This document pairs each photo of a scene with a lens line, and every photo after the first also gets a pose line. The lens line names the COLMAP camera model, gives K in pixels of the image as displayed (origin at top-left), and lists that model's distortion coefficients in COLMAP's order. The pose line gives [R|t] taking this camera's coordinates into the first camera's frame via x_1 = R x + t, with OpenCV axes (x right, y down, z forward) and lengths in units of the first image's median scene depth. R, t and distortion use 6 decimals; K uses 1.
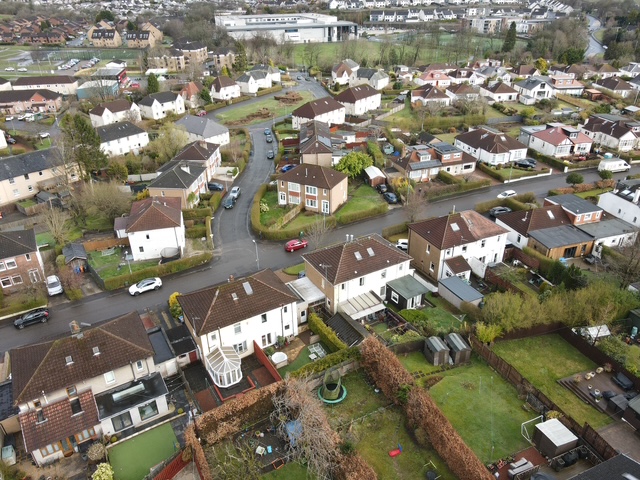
lens RADIAL K [[453.6, 0, 321.0], [0, 453.6, 241.0], [0, 0, 1]] dist [0.023498, 0.001758]
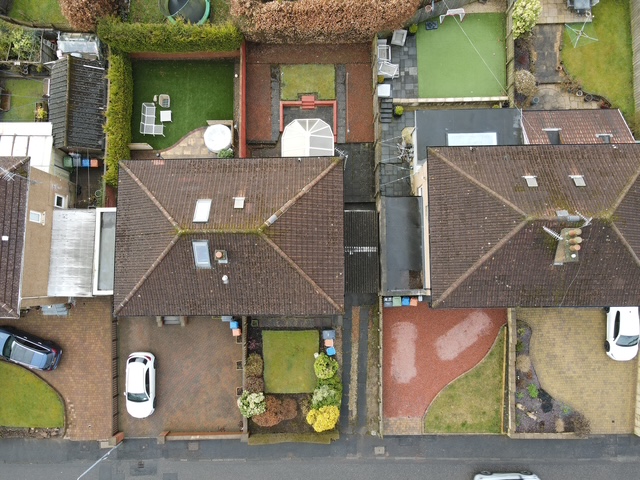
lens RADIAL K [[453.6, 0, 318.8], [0, 453.6, 240.0], [0, 0, 1]] dist [0.023498, 0.001758]
pose [[-0.857026, -0.512359, 0.054714, -0.303131], [0.252235, -0.324565, 0.911611, -0.281993], [-0.449314, 0.795076, 0.407396, 0.814820]]
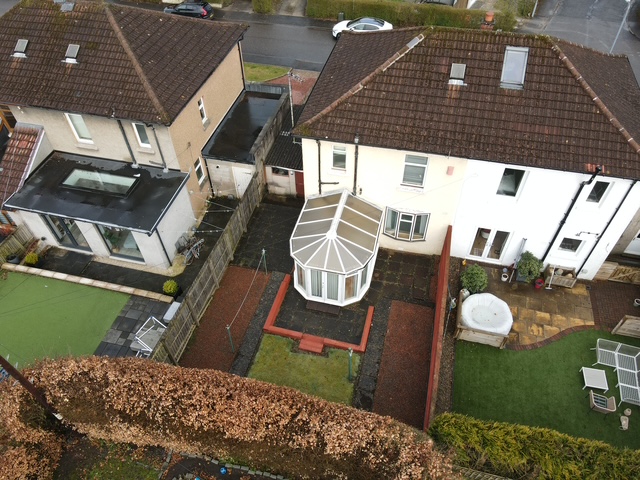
lens RADIAL K [[453.6, 0, 318.3], [0, 453.6, 242.5], [0, 0, 1]] dist [0.023498, 0.001758]
pose [[0.691892, 0.528635, -0.491763, -0.043013], [-0.319932, 0.835070, 0.447550, 0.109403], [0.647247, -0.152326, 0.746906, 0.692783]]
